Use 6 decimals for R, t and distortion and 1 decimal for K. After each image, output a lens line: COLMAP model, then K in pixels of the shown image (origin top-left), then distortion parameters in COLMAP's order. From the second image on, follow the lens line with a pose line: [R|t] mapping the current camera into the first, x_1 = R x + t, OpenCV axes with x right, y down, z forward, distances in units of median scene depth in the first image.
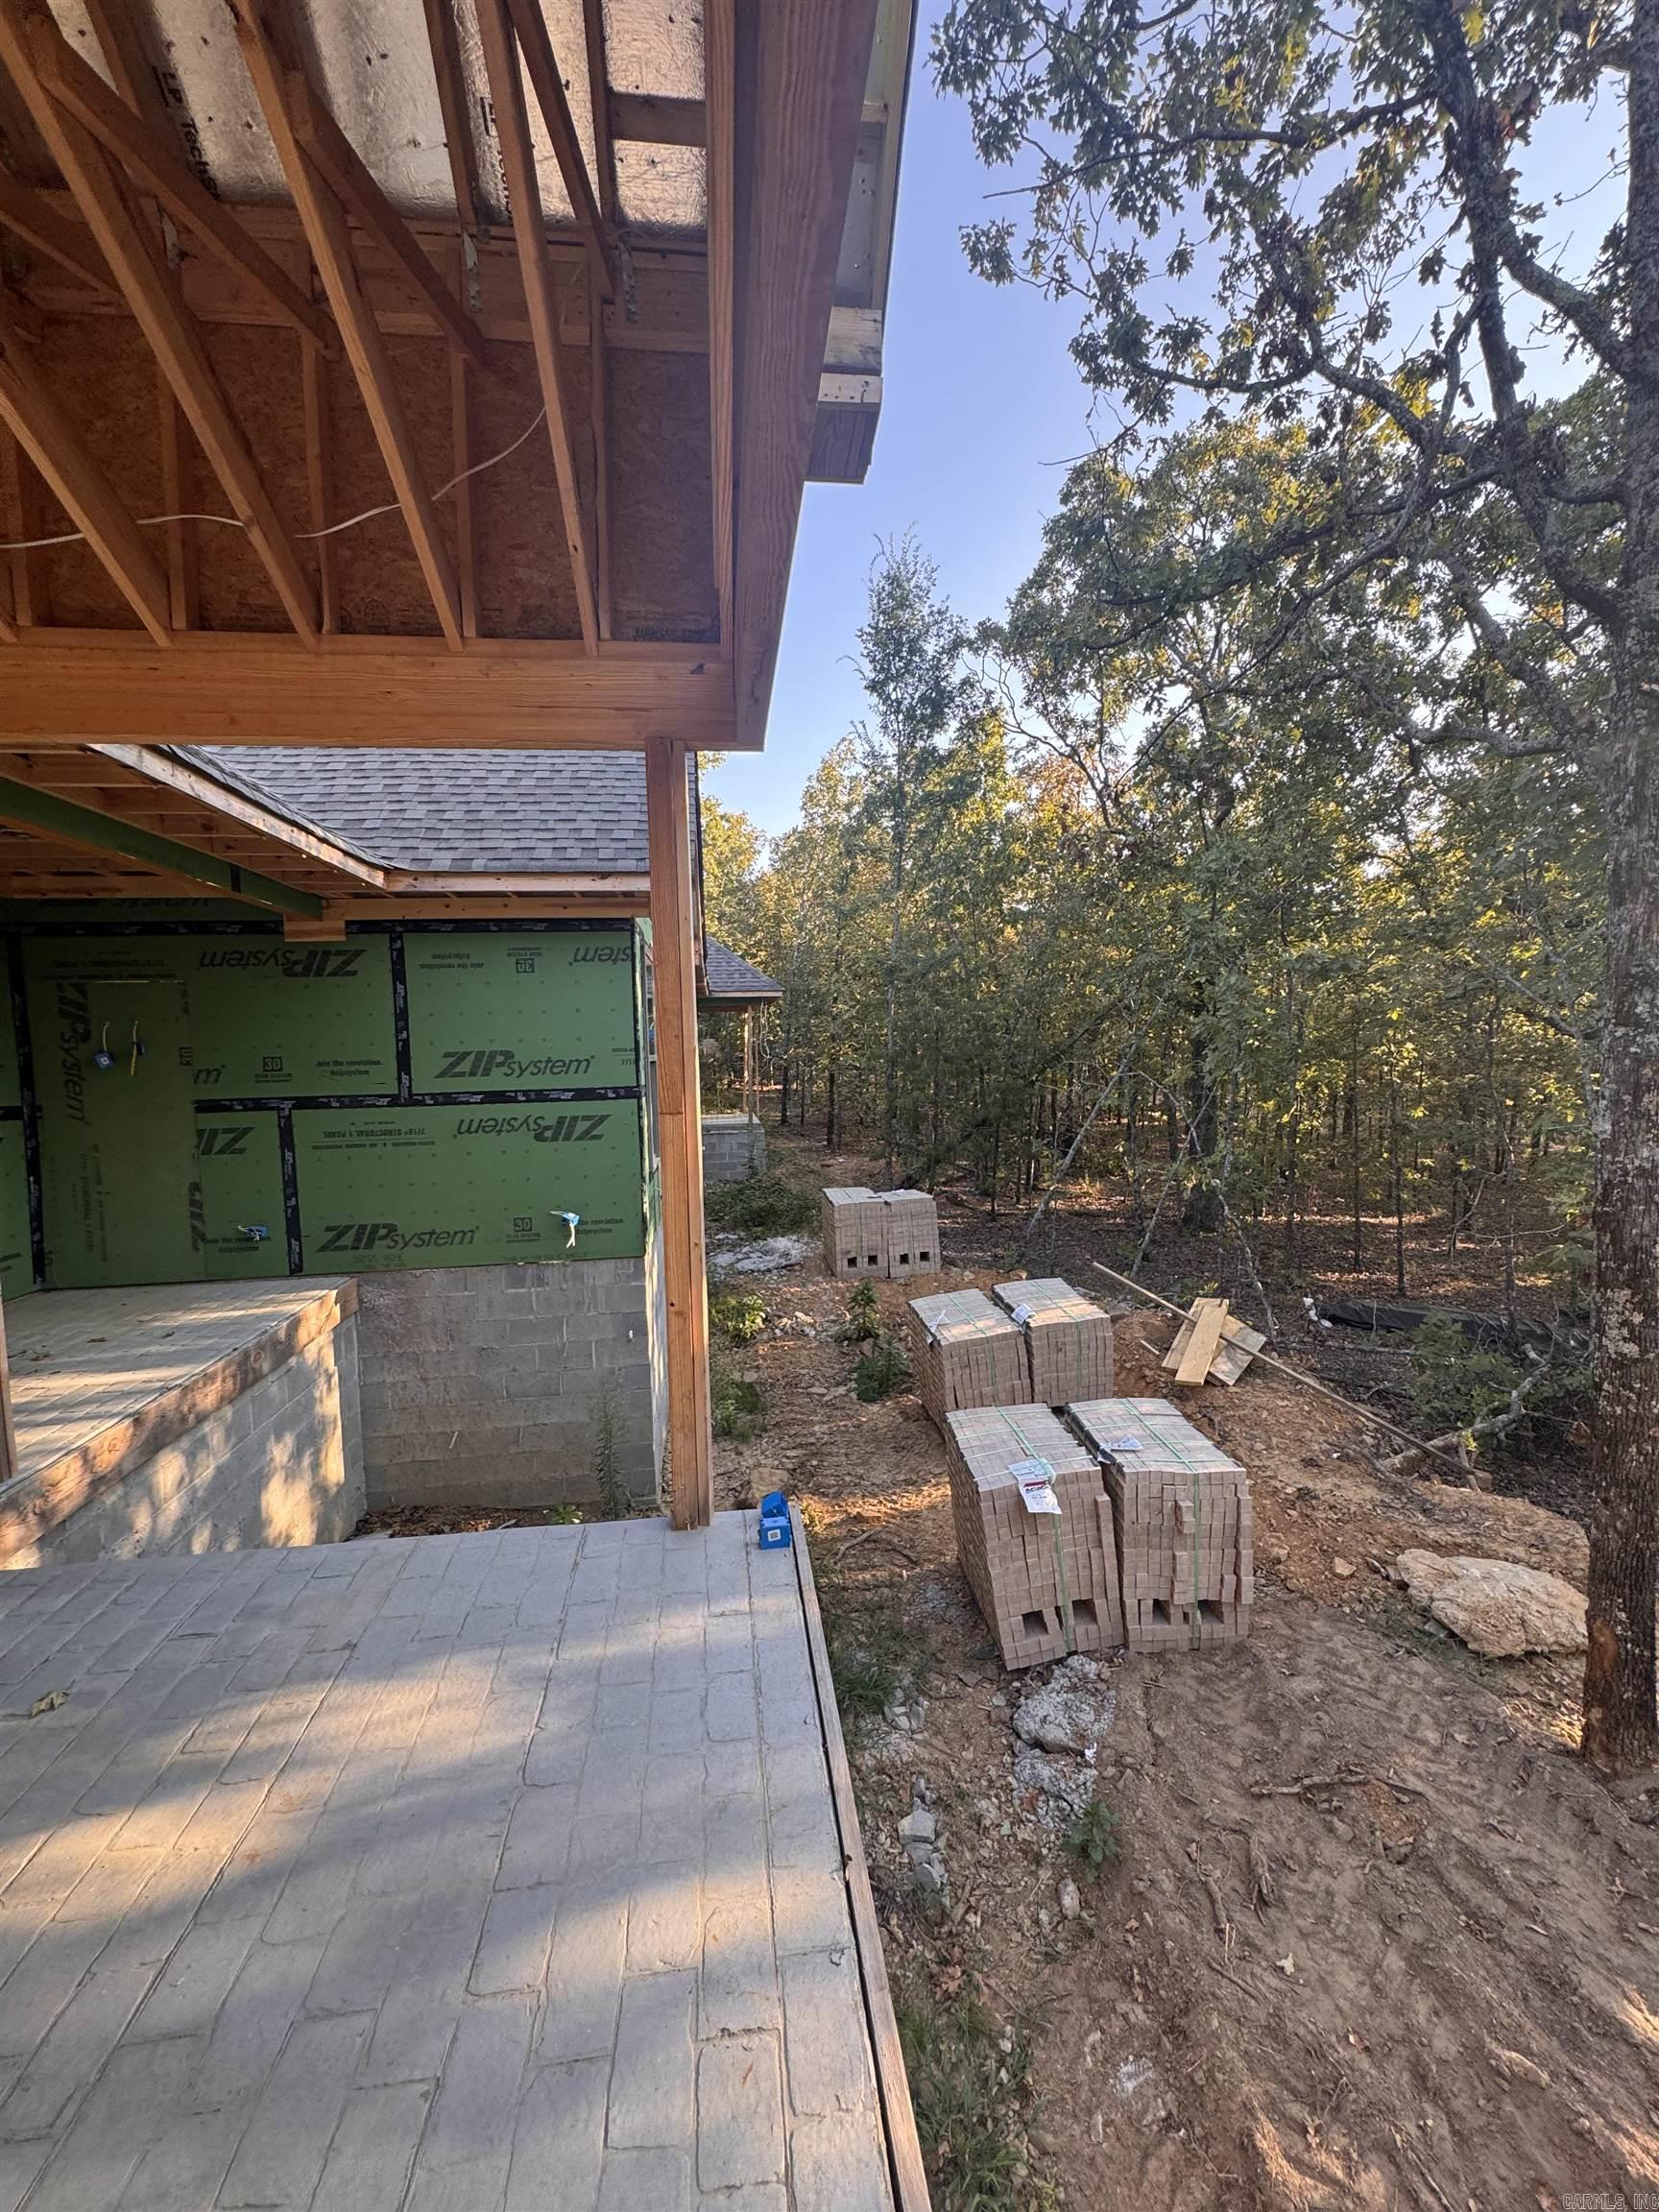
lens RADIAL K [[882.1, 0, 830.4], [0, 882.1, 1102.9], [0, 0, 1]] dist [-0.002797, 0.000227]
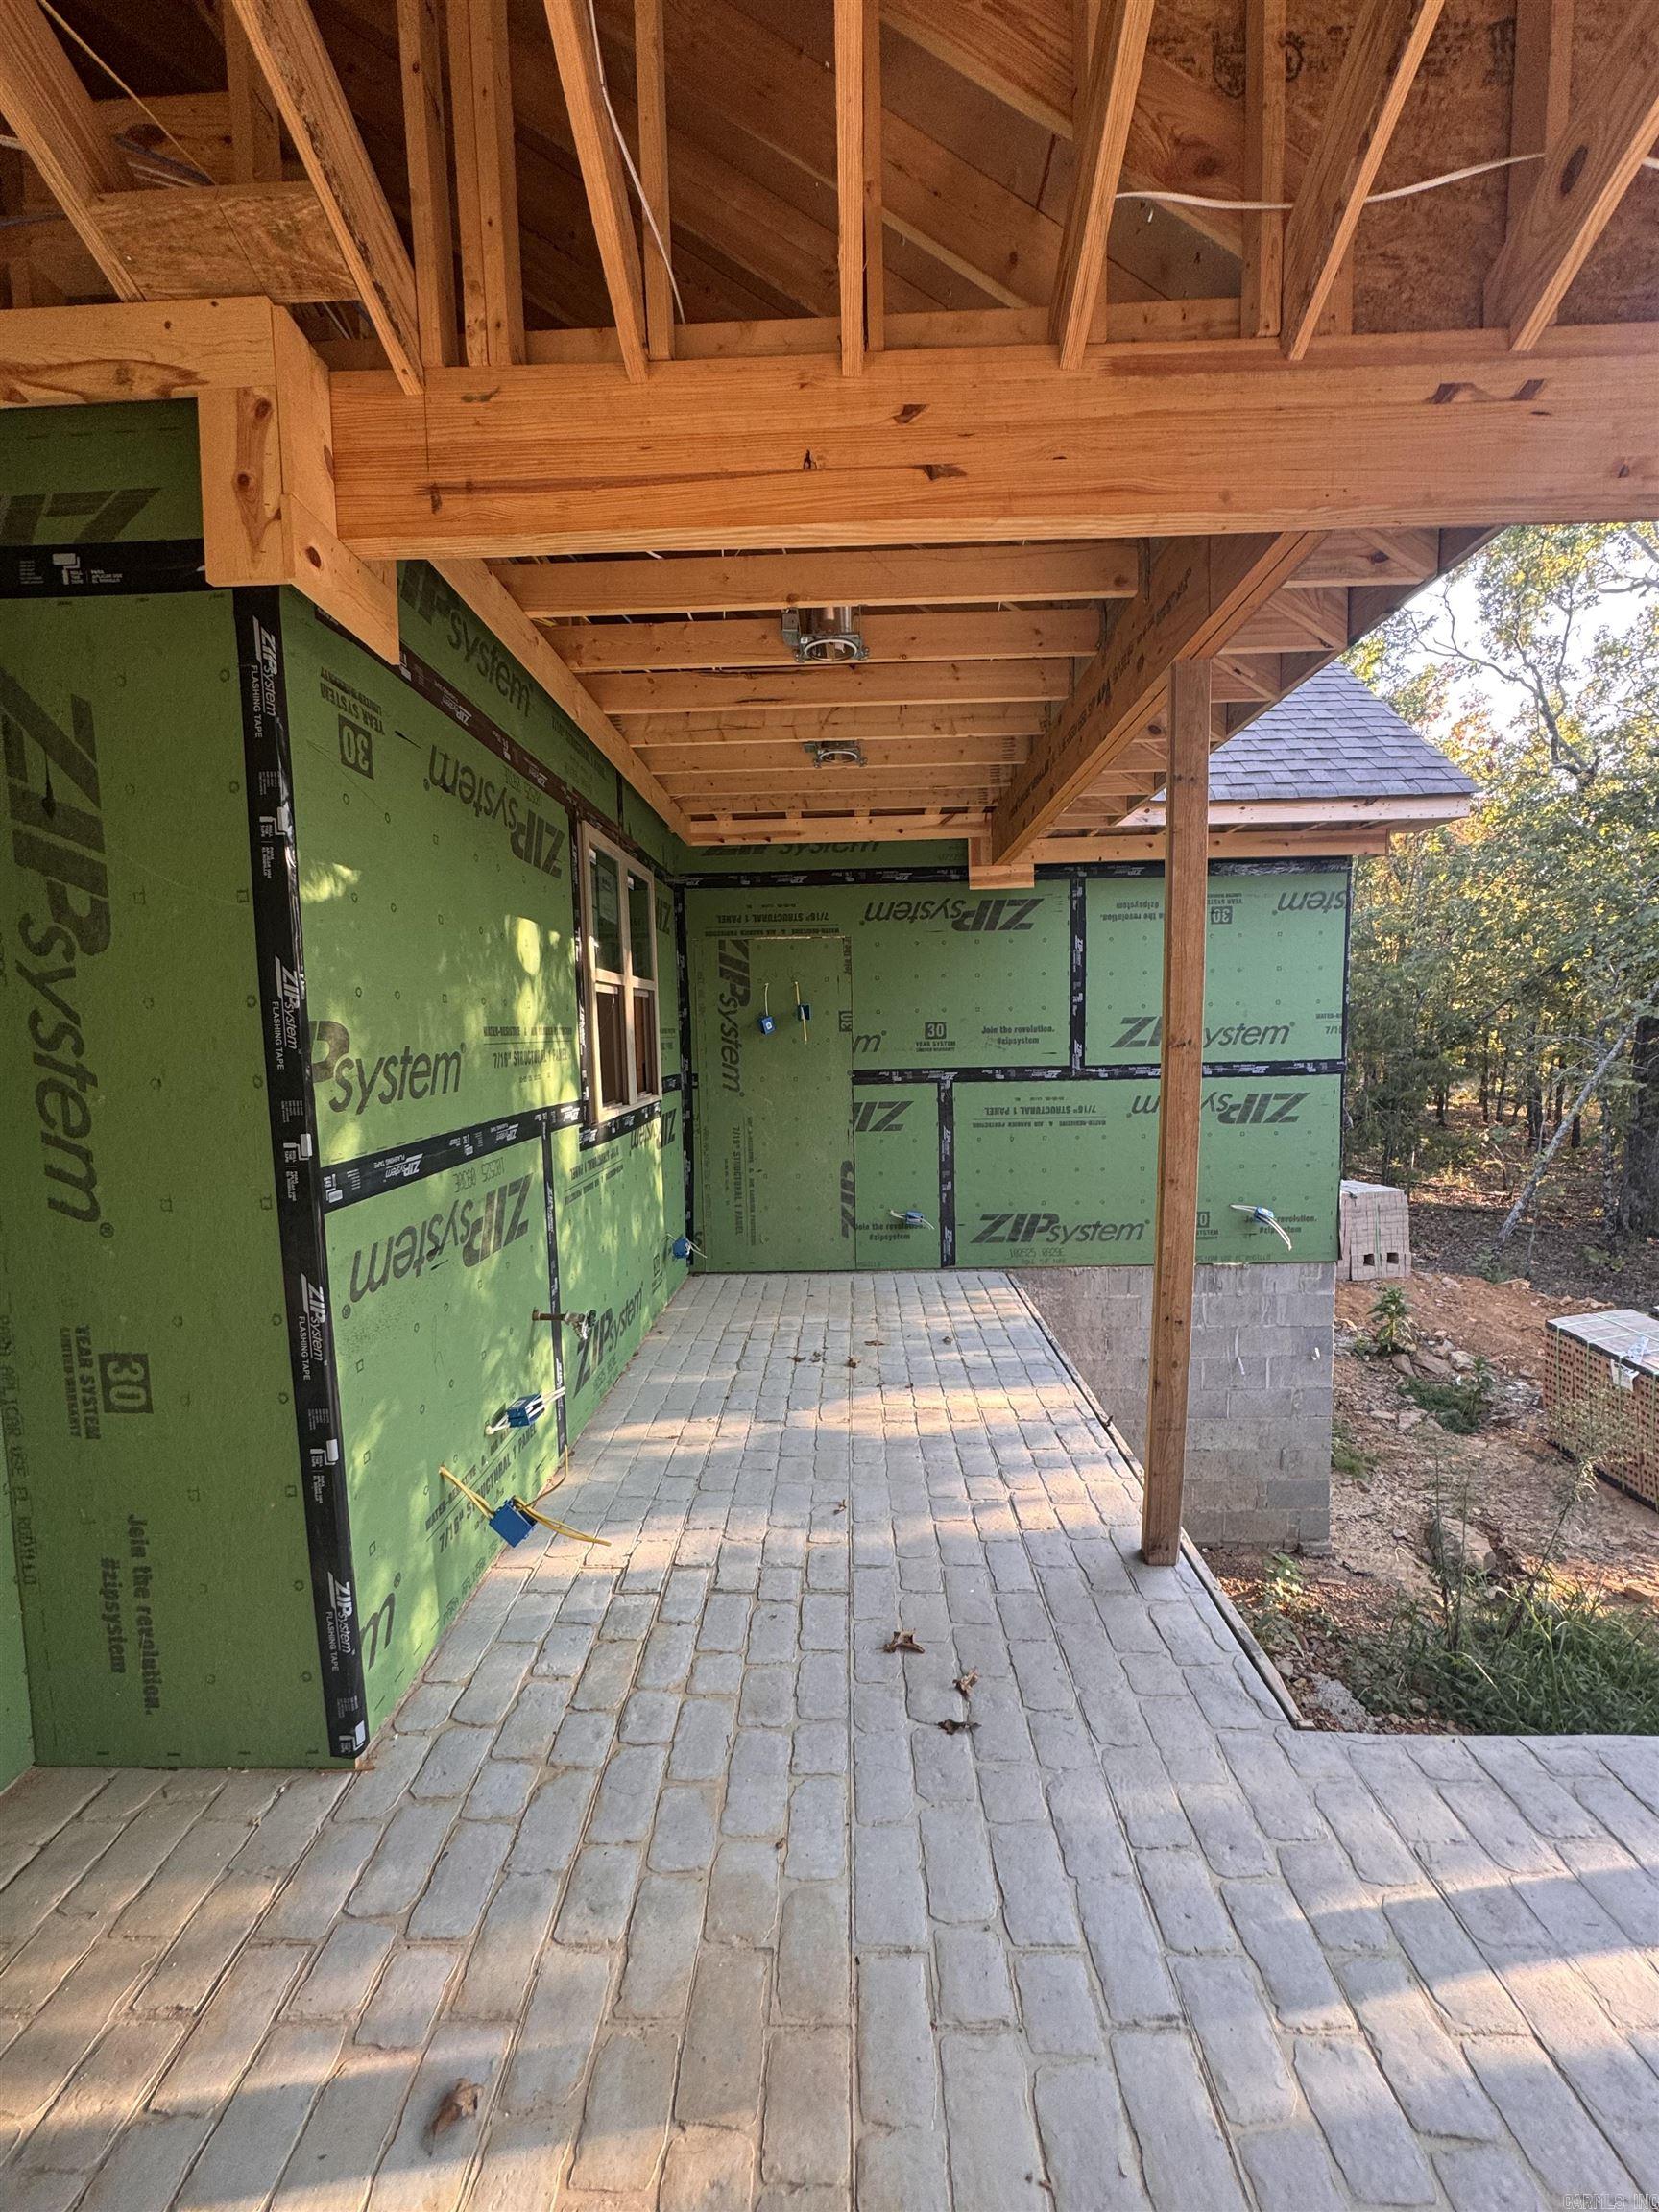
lens RADIAL K [[882.1, 0, 826.3], [0, 882.1, 1104.8], [0, 0, 1]] dist [-0.002797, 0.000227]
pose [[0.988571, 0.016803, -0.149818, -0.597721], [-0.012441, 0.999472, 0.030006, 0.005355], [0.150243, -0.027799, 0.988258, 0.104625]]
